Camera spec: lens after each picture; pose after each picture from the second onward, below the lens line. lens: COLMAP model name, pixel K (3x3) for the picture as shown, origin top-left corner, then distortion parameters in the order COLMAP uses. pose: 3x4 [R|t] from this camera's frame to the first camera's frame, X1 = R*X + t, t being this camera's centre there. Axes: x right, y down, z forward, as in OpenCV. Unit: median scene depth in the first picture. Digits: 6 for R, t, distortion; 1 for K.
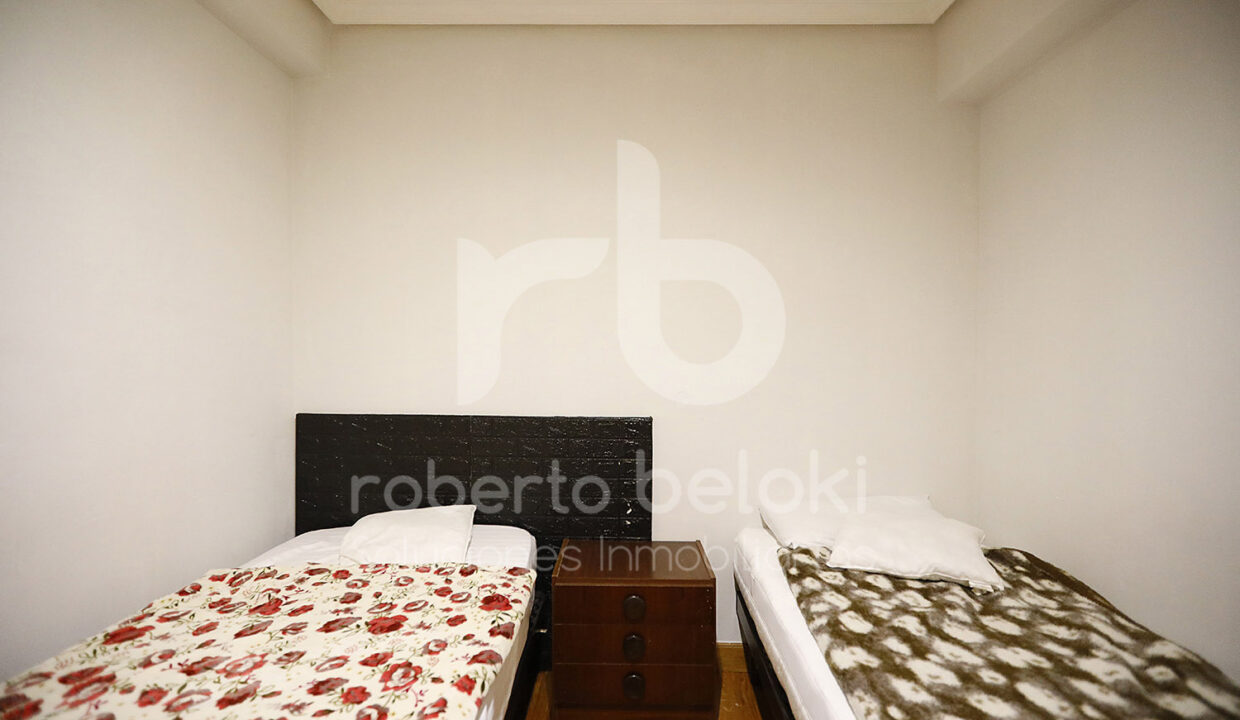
lens RADIAL K [[555.5, 0, 619.7], [0, 555.5, 334.7], [0, 0, 1]] dist [0.003678, 0.000423]
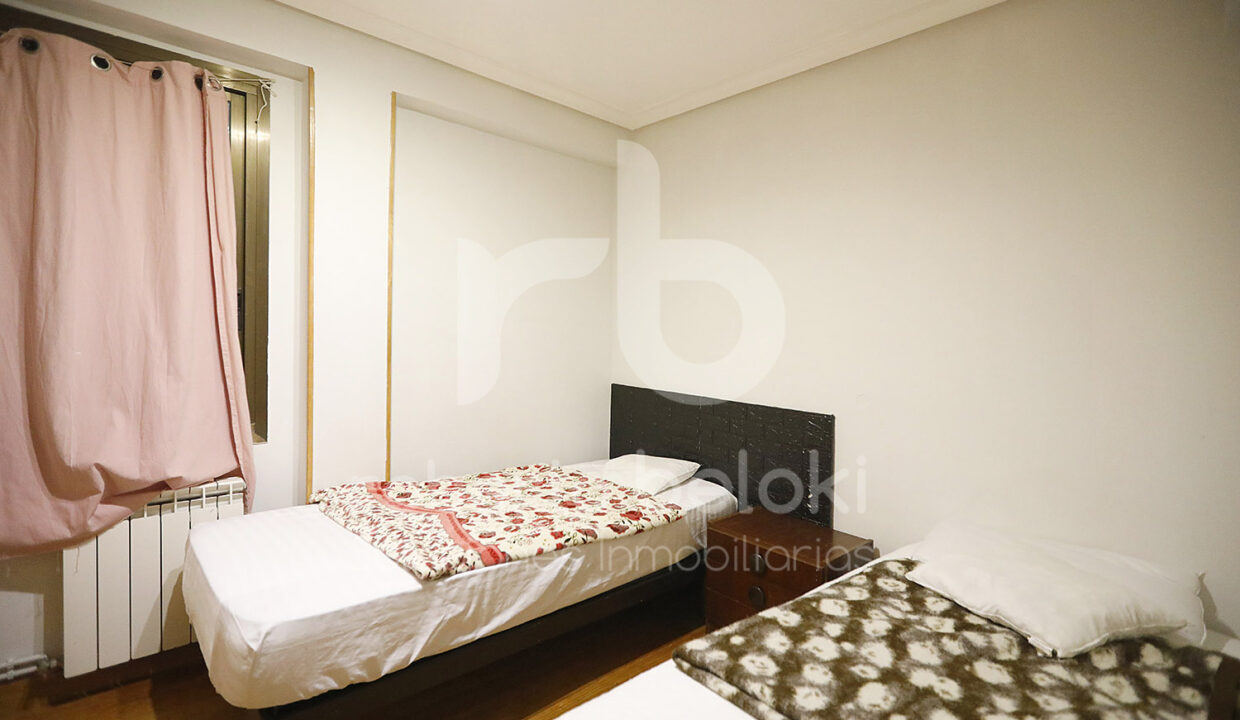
lens RADIAL K [[555.5, 0, 619.7], [0, 555.5, 334.7], [0, 0, 1]] dist [0.003678, 0.000423]
pose [[0.685305, 0.022757, -0.727900, 0.896730], [0.000940, 0.999483, 0.032132, -0.072115], [0.728255, -0.022705, 0.684930, -0.077852]]
